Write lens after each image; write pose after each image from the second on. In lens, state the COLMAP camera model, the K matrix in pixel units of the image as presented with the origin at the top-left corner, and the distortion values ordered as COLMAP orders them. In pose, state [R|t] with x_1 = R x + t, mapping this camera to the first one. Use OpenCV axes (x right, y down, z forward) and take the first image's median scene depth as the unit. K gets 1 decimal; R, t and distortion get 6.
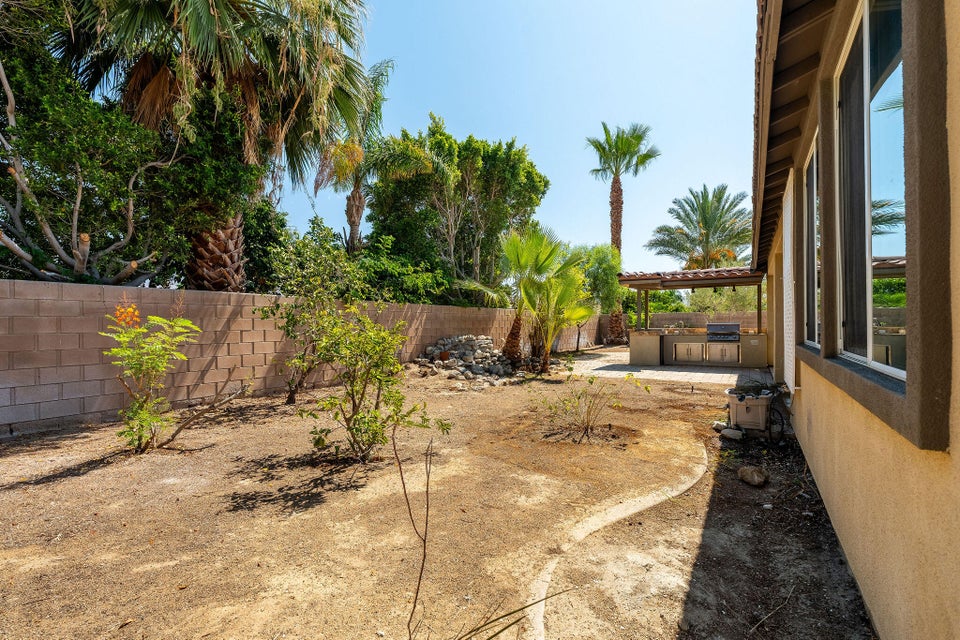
lens RADIAL K [[435.2, 0, 482.1], [0, 435.2, 327.0], [0, 0, 1]] dist [-0.009202, 0.000149]
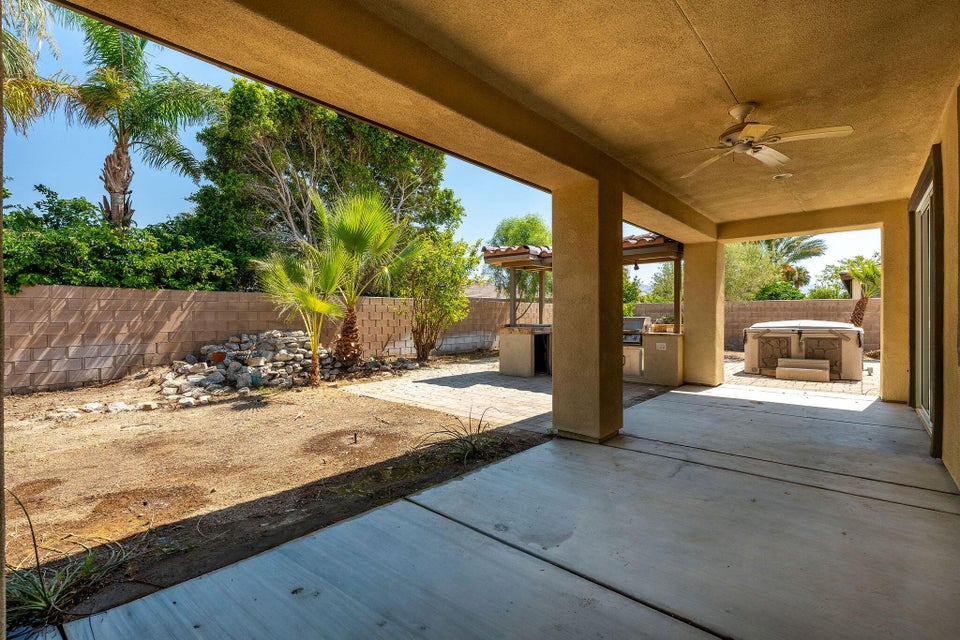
lens RADIAL K [[435.2, 0, 479.2], [0, 435.2, 316.8], [0, 0, 1]] dist [-0.009202, 0.000149]
pose [[0.986783, 0.006928, -0.161901, 0.227339], [-0.007093, 0.999975, -0.000439, -0.003609], [0.161894, 0.001582, 0.986807, 0.154011]]
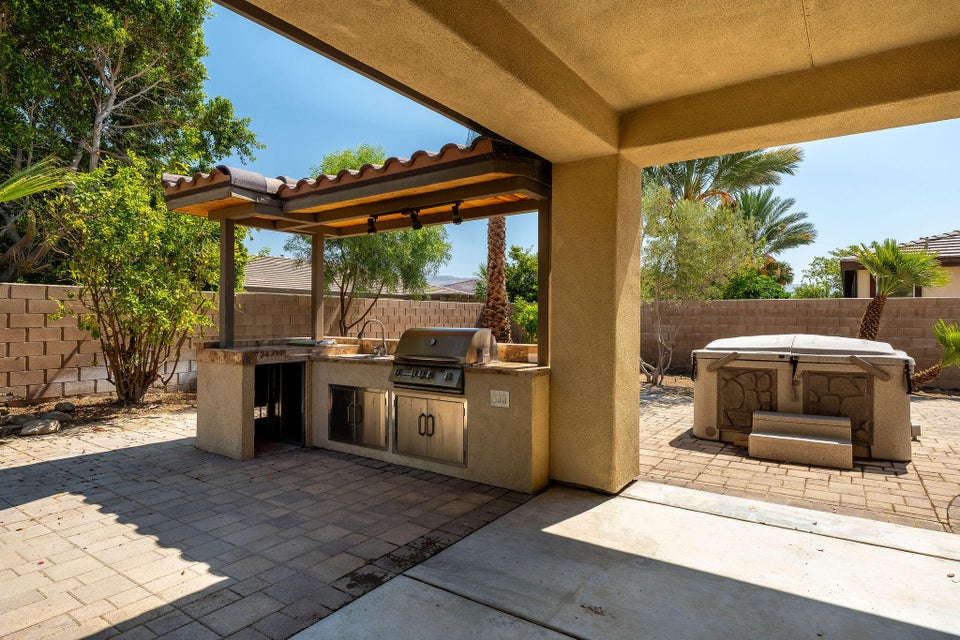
lens RADIAL K [[536.0, 0, 479.1], [0, 536.0, 318.6], [0, 0, 1]] dist [0.000890, 0.000011]
pose [[0.999168, 0.013772, -0.038375, 0.308114], [-0.013845, 0.999903, -0.001623, -0.008060], [0.038349, 0.002153, 0.999262, 0.321512]]
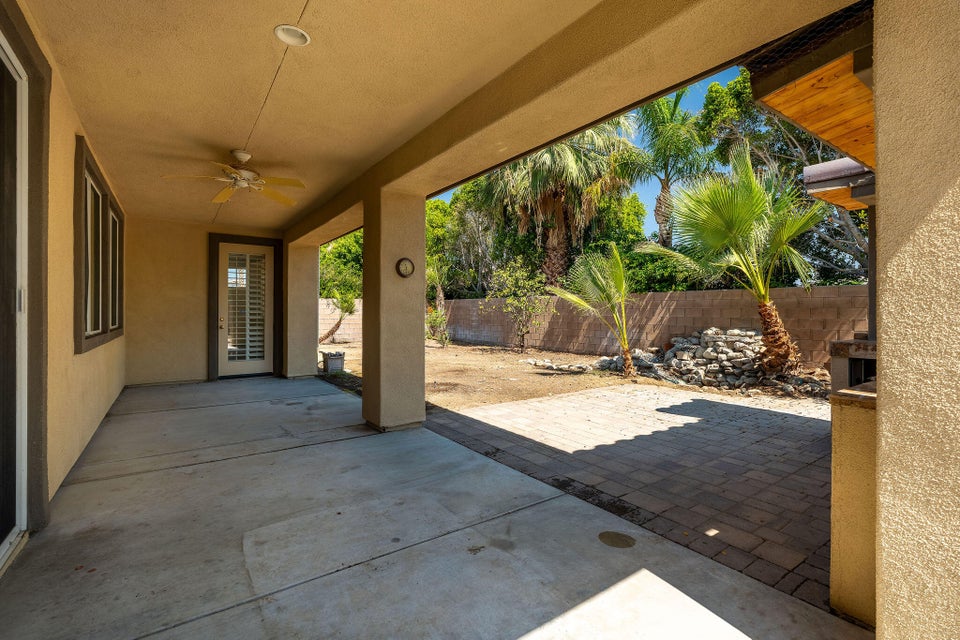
lens RADIAL K [[435.2, 0, 478.8], [0, 435.2, 314.6], [0, 0, 1]] dist [-0.009202, 0.000149]
pose [[-0.380344, 0.014150, -0.924737, 0.413974], [-0.004254, 0.999846, 0.017049, -0.007371], [0.924835, 0.010419, -0.380225, 0.459846]]
